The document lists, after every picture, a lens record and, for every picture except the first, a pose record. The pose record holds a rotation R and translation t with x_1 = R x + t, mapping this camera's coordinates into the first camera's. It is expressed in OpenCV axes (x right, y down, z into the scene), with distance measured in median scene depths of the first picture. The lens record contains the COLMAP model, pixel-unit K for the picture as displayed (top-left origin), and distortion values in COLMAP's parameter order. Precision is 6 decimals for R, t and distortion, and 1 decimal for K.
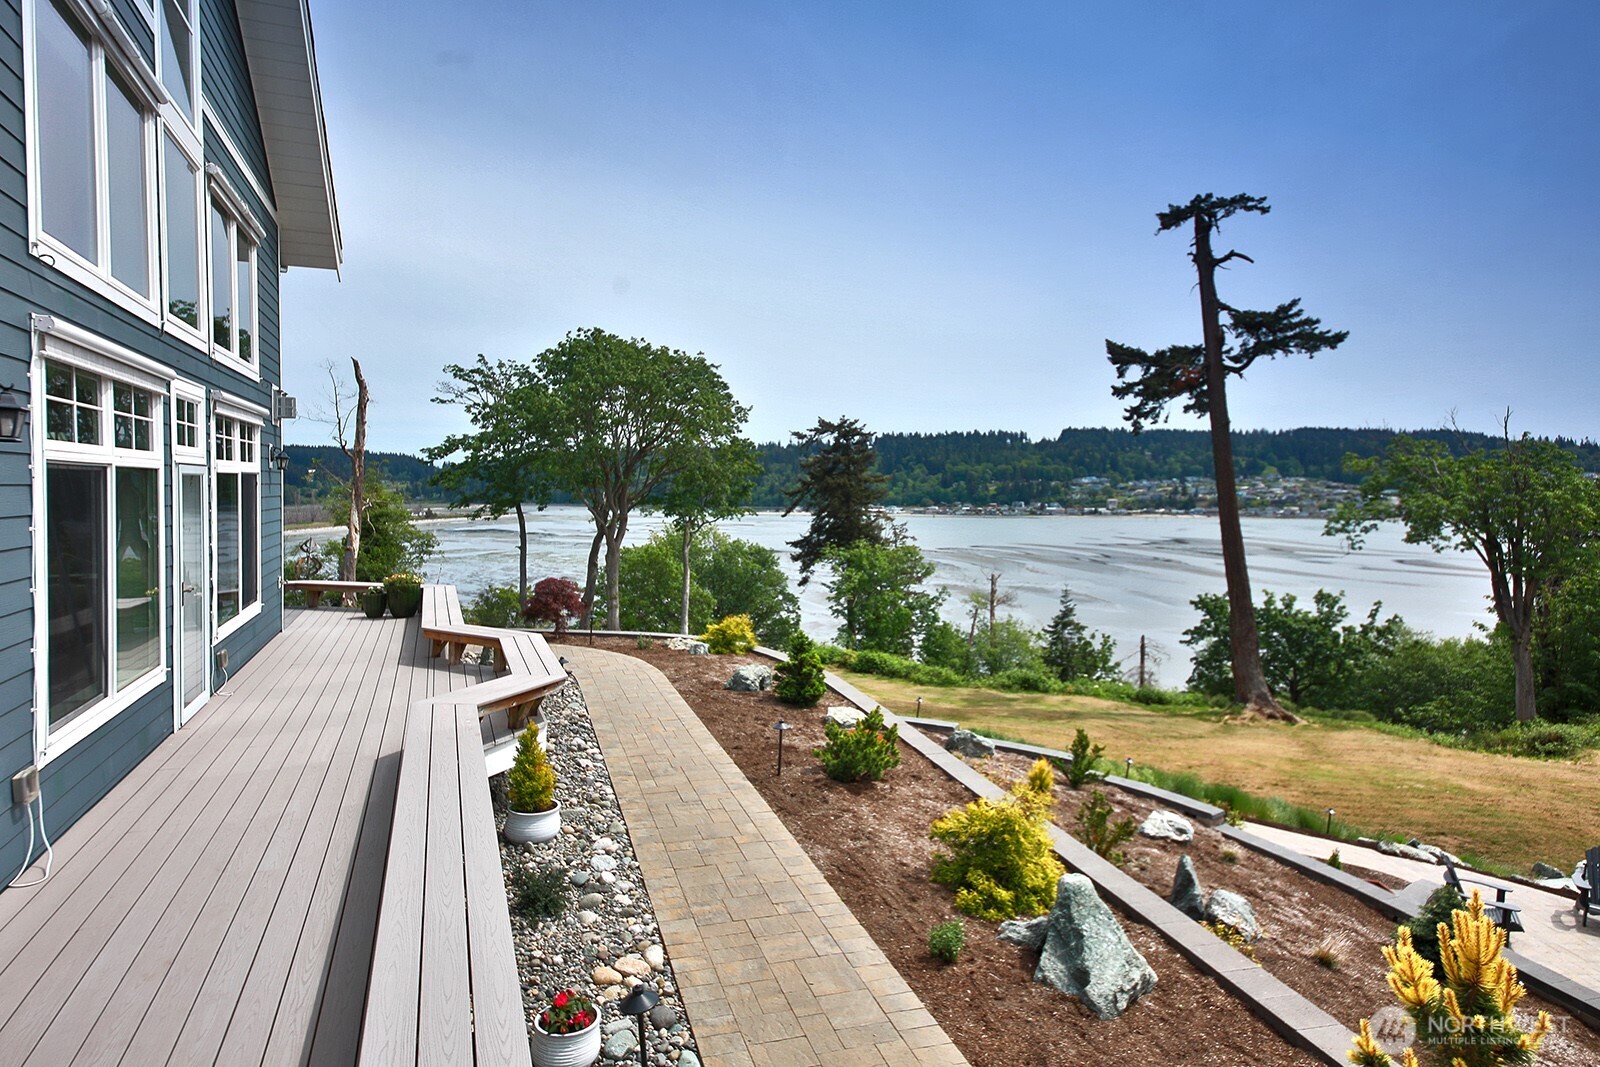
lens RADIAL K [[877.2, 0, 776.5], [0, 877.2, 534.2], [0, 0, 1]] dist [0.071031, -0.037610]
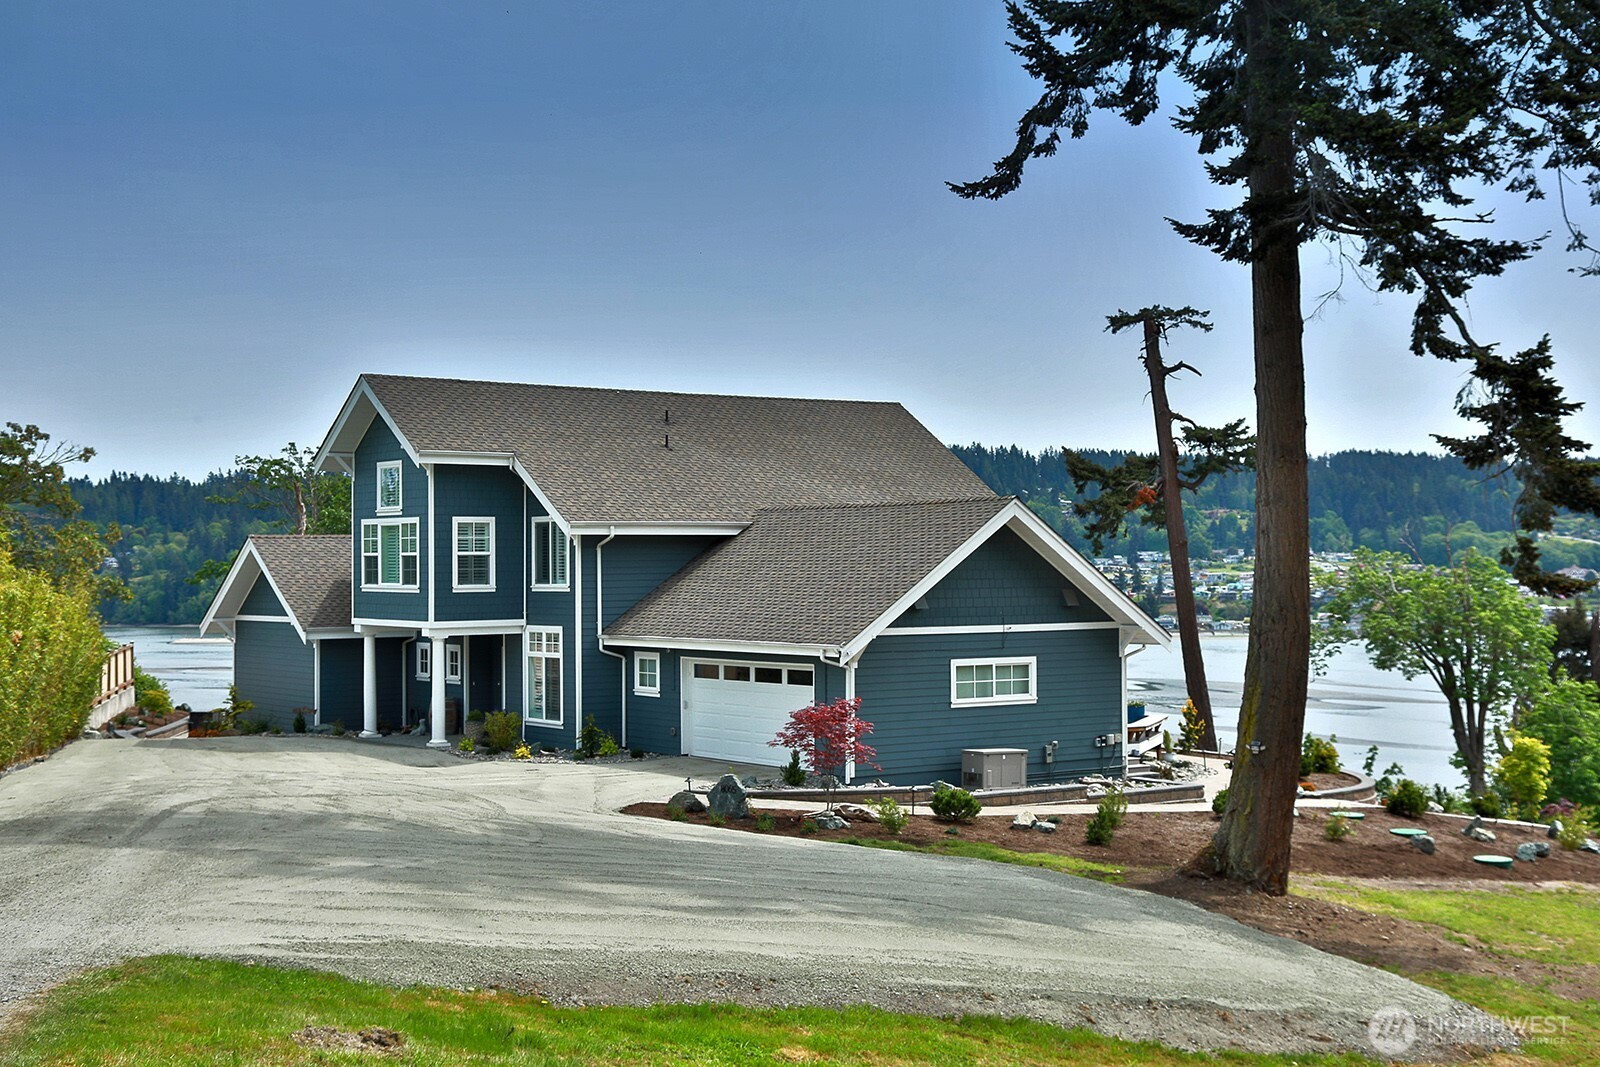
lens RADIAL K [[2030.1, 0, 800.0], [0, 2030.1, 533.5], [0, 0, 1]] dist [0.015400, 0.032809]
pose [[0.964986, -0.000510, 0.262301, -0.393635], [0.019838, 0.997276, -0.071040, 0.009184], [-0.261551, 0.073756, 0.962368, -0.841572]]
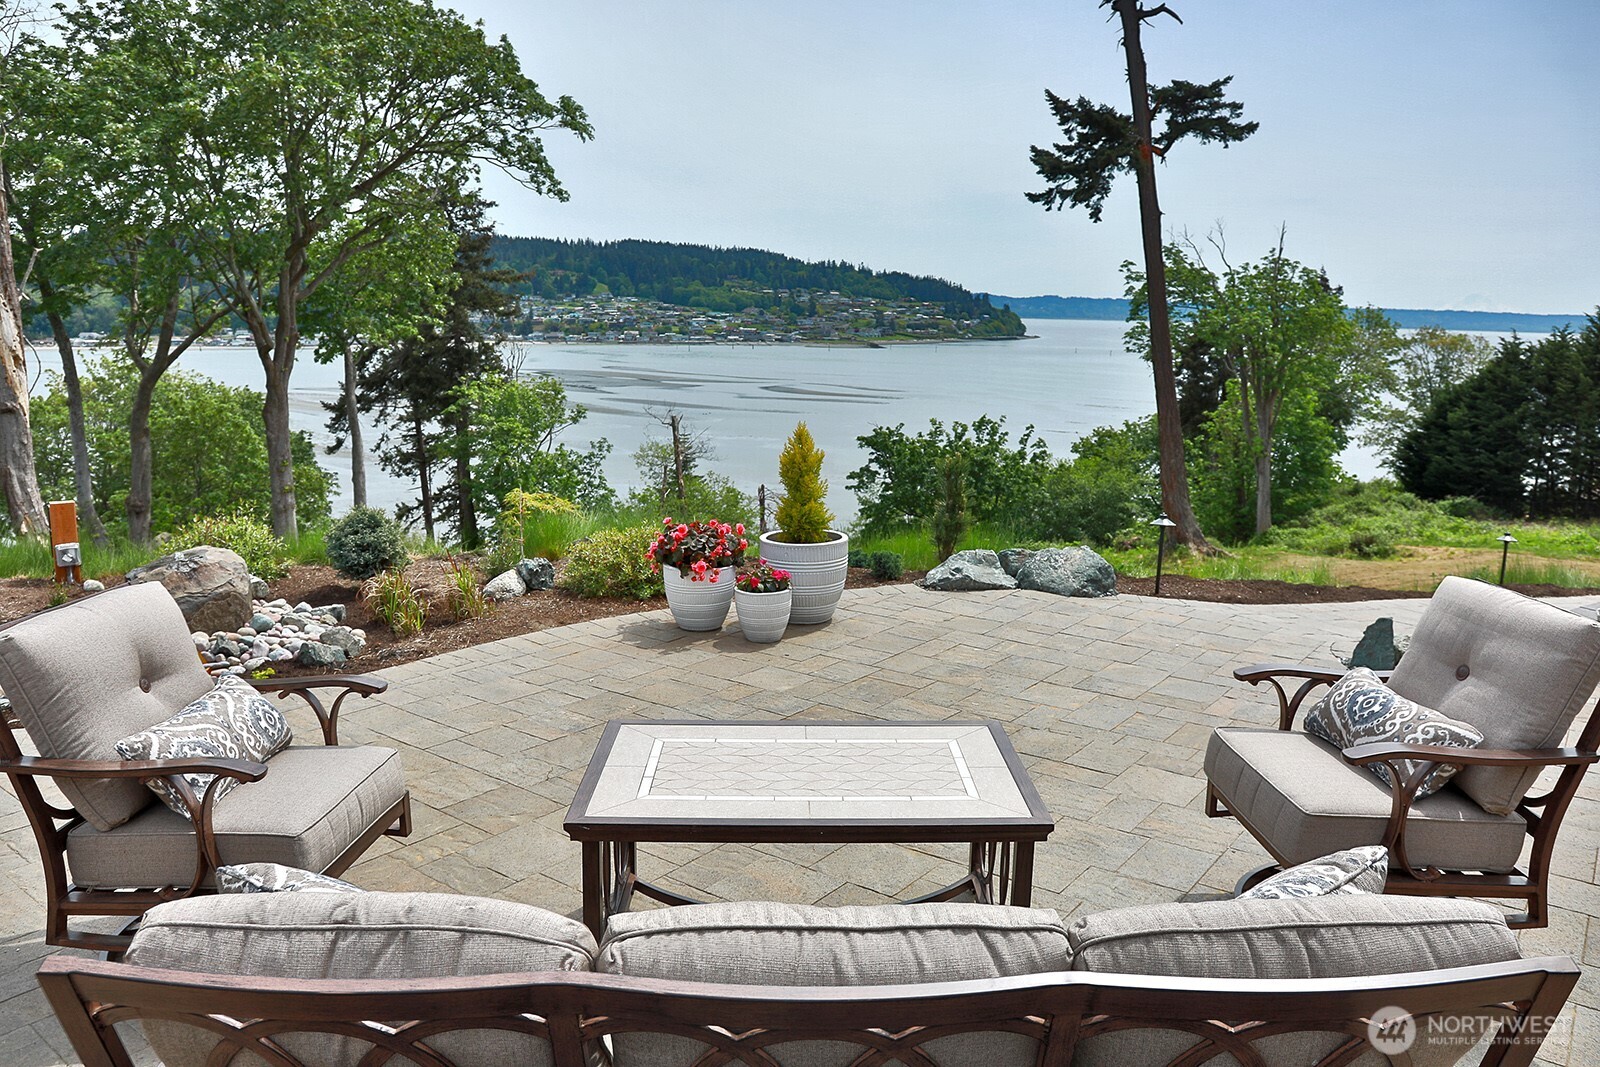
lens RADIAL K [[1153.1, 0, 800.0], [0, 1153.1, 533.5], [0, 0, 1]] dist [-0.074667, 0.000811]
pose [[0.780906, -0.110004, 0.614887, -0.389792], [0.020922, 0.988425, 0.150259, 0.001785], [-0.624299, -0.104474, 0.774168, 0.313217]]
